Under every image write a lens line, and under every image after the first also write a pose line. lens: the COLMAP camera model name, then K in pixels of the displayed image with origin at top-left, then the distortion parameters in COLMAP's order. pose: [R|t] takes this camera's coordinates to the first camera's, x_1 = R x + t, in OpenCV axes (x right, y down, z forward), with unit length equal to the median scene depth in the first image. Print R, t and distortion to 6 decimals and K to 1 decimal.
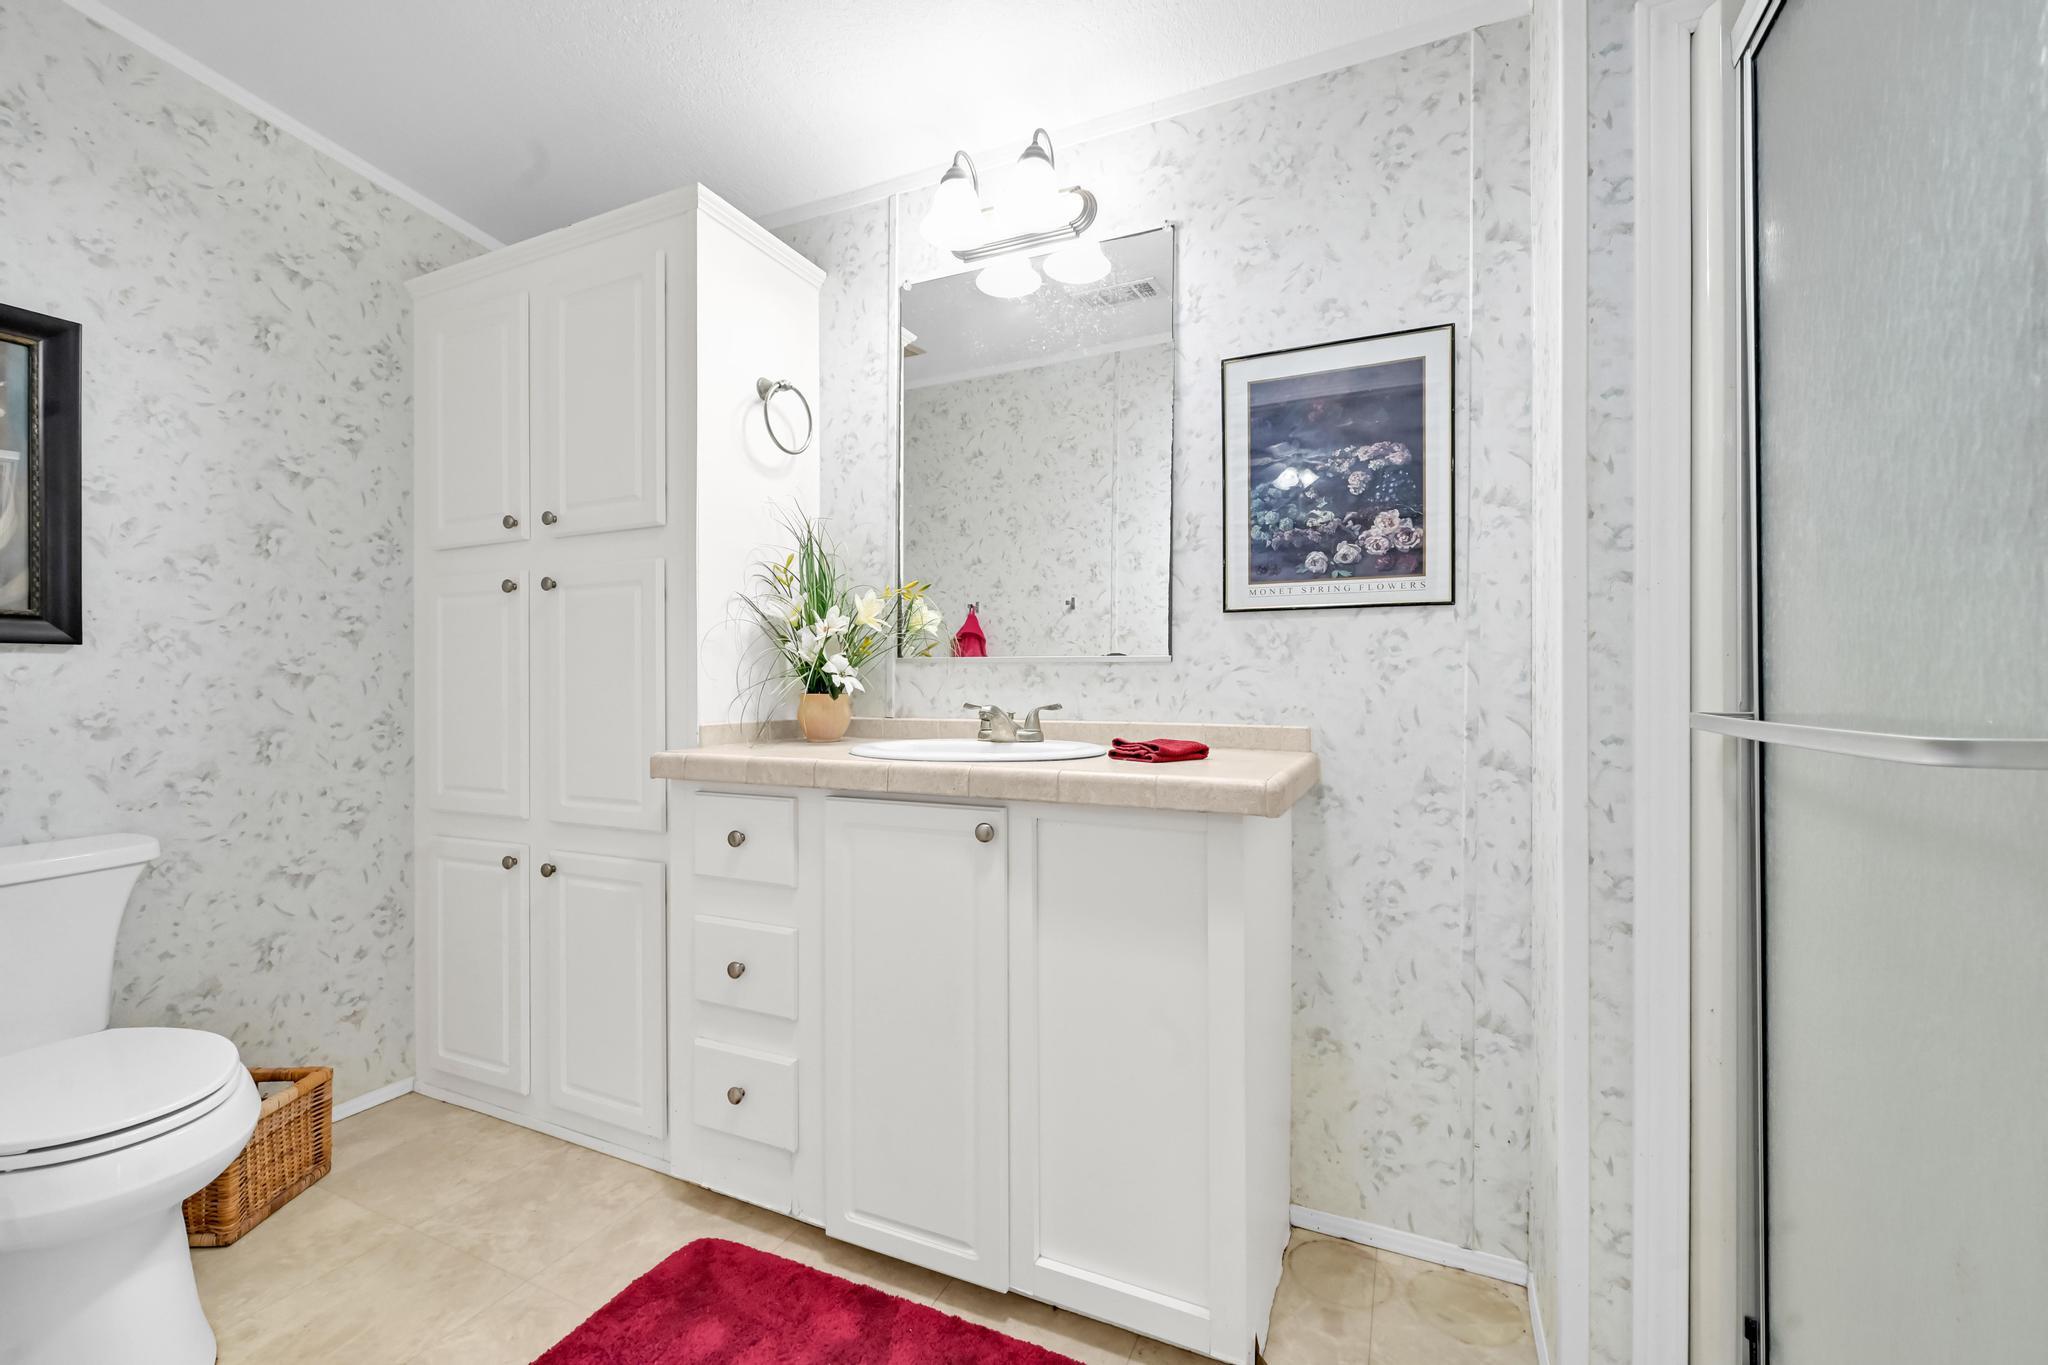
lens RADIAL K [[819.2, 0, 1011.0], [0, 819.2, 674.8], [0, 0, 1]] dist [0.000981, -0.001088]
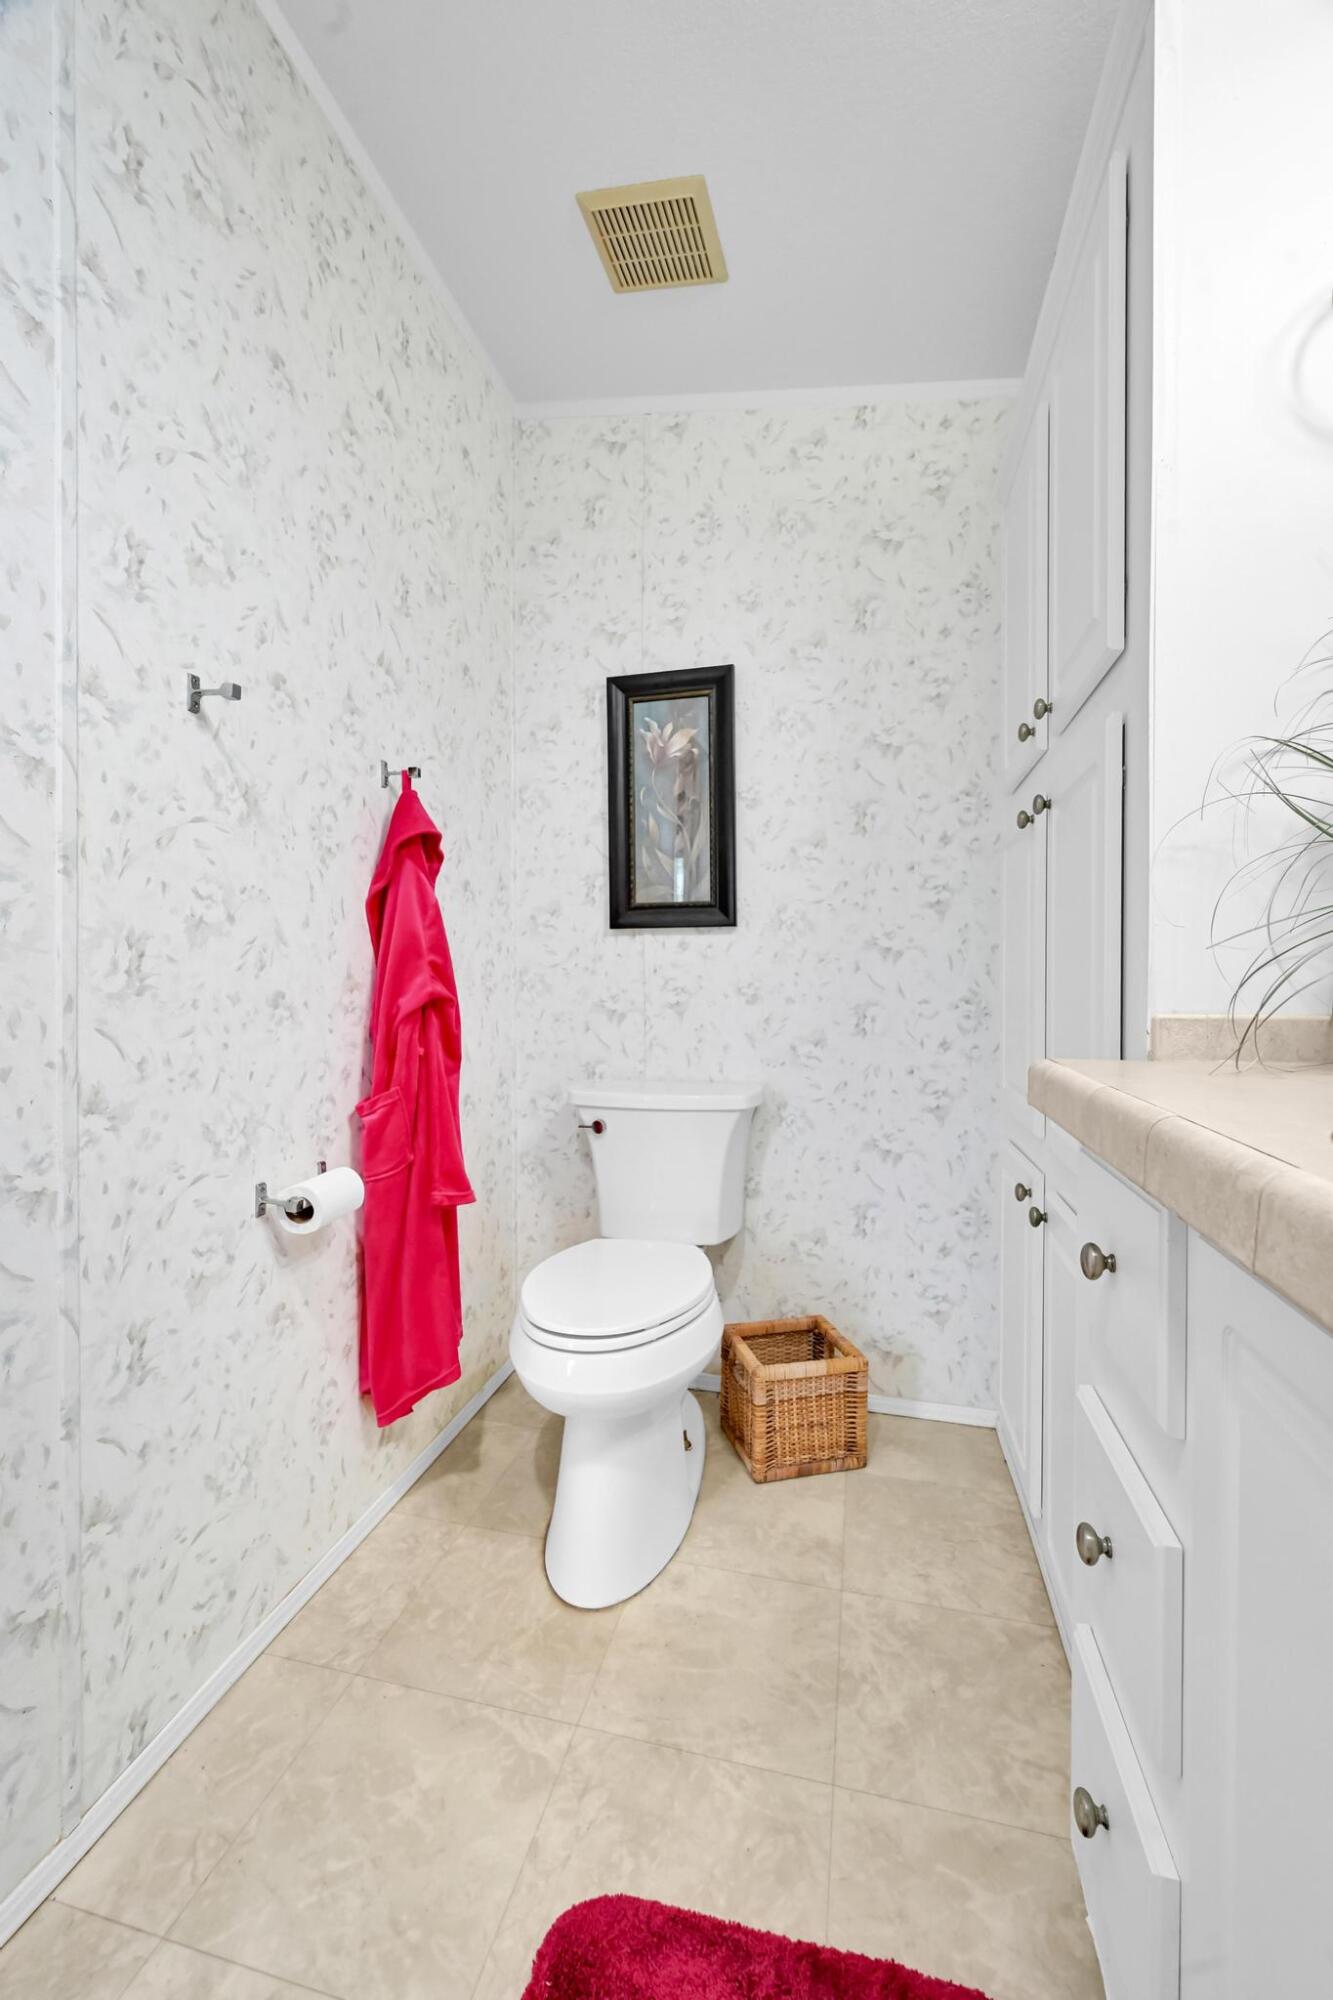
lens RADIAL K [[828.9, 0, 667.5], [0, 828.9, 988.0], [0, 0, 1]] dist [-0.000842, -0.000181]
pose [[0.217540, 0.010956, -0.975990, 0.055389], [0.007093, 0.999893, 0.012806, 0.037658], [0.976026, -0.009708, 0.217439, 0.607883]]
